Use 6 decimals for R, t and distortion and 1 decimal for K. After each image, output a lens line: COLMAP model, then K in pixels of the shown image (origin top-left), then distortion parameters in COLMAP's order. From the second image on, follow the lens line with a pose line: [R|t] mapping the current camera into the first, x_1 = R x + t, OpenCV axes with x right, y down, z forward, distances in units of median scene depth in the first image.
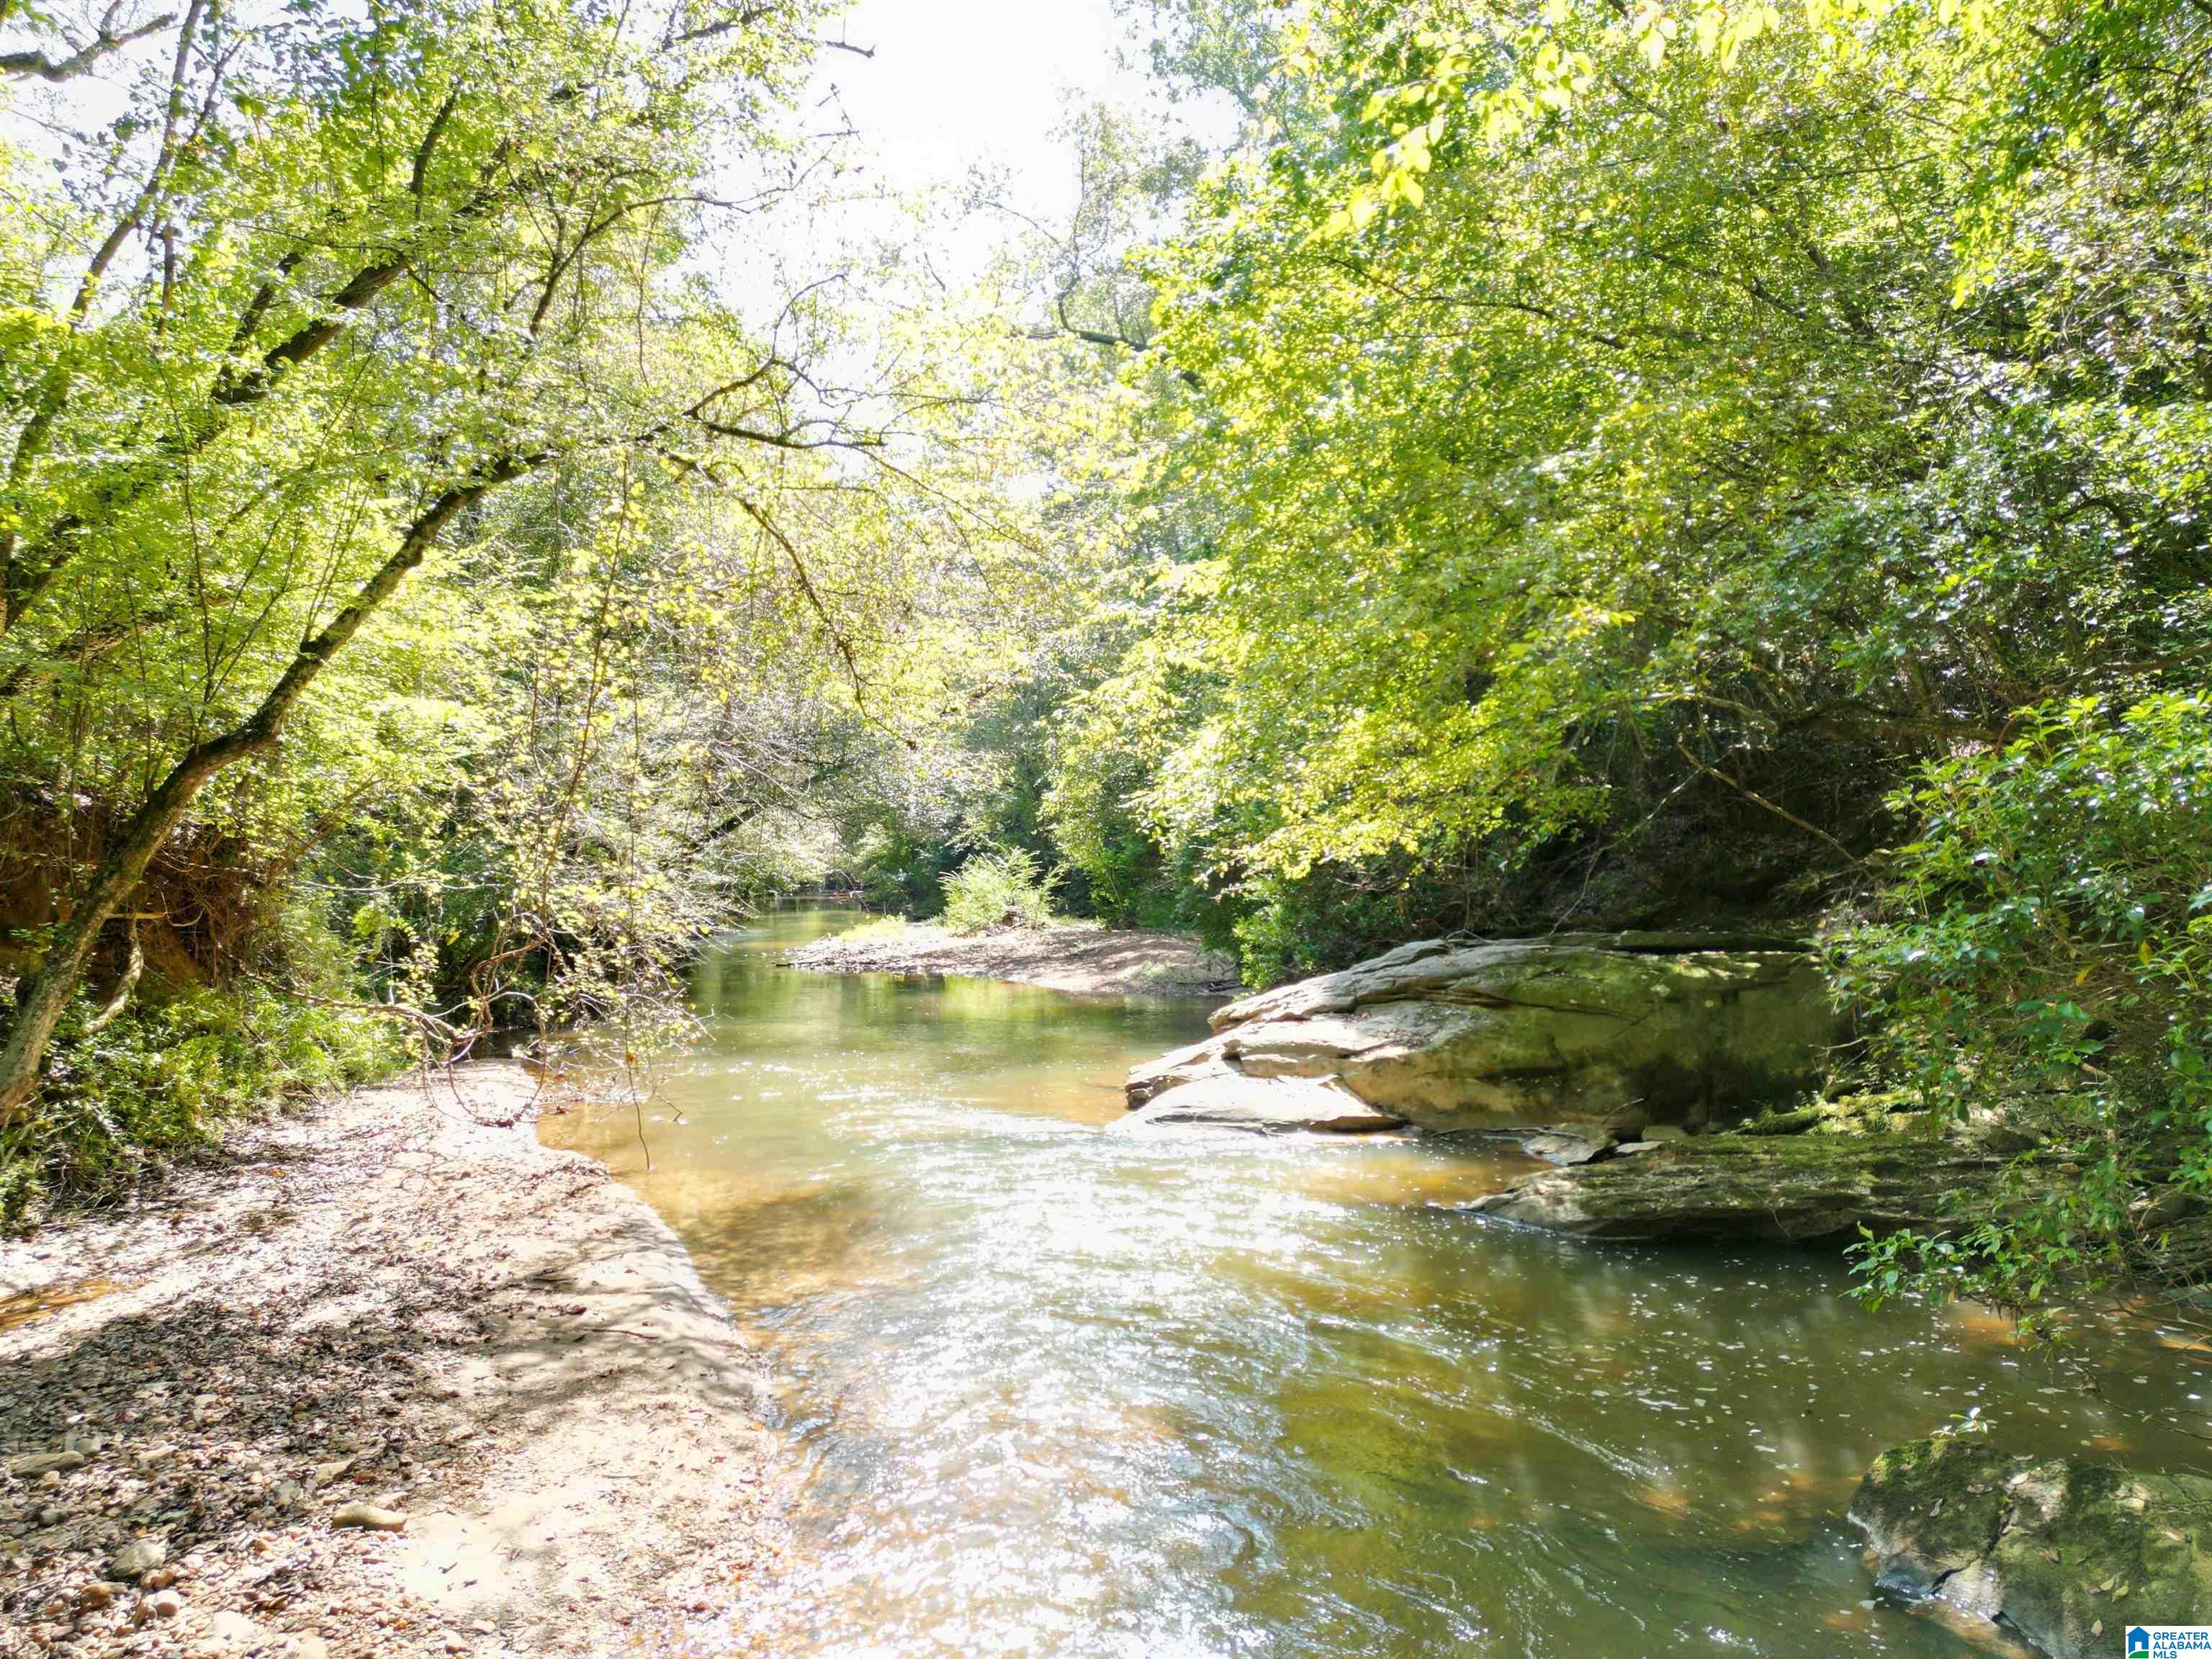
lens RADIAL K [[1305.0, 0, 1106.0], [0, 1305.0, 829.5], [0, 0, 1]] dist [0.017593, -0.000148]
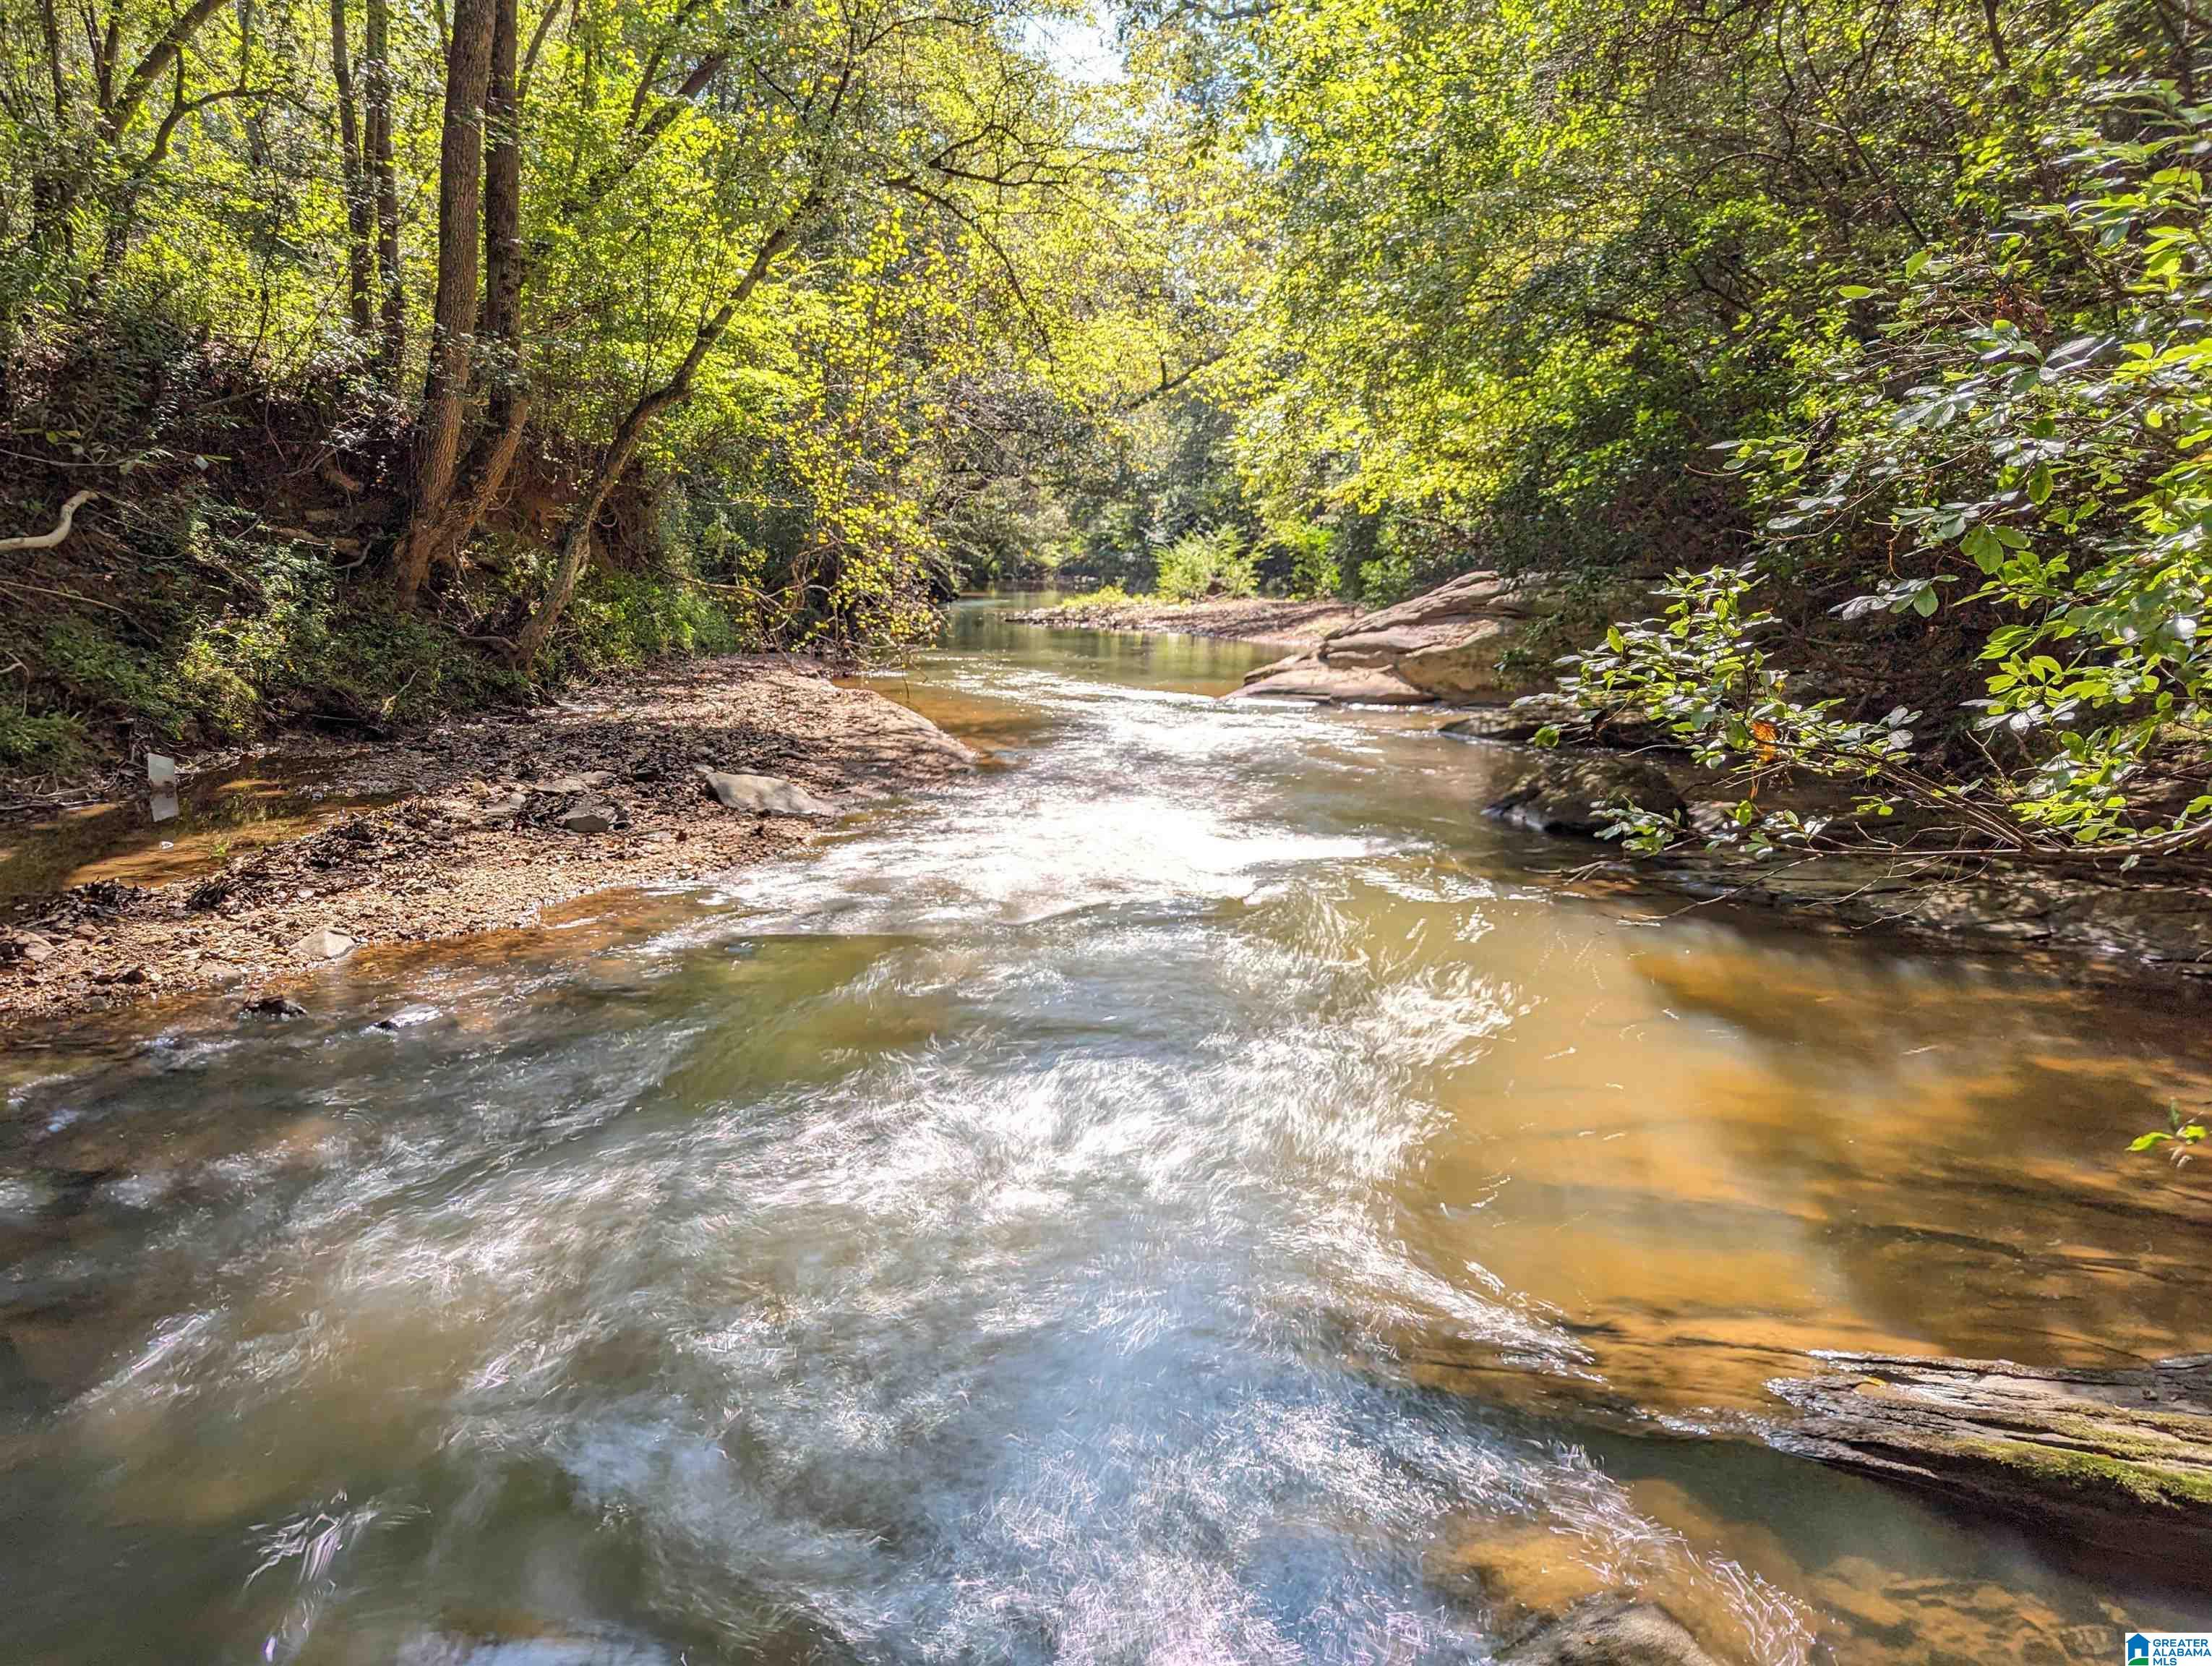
lens RADIAL K [[1549.7, 0, 1106.0], [0, 1549.7, 833.0], [0, 0, 1]] dist [0.054440, 0.000096]
pose [[0.980421, 0.062040, -0.186886, 0.197680], [-0.027066, 0.982520, 0.184178, 0.070880], [0.195046, -0.175513, 0.964962, -0.637274]]
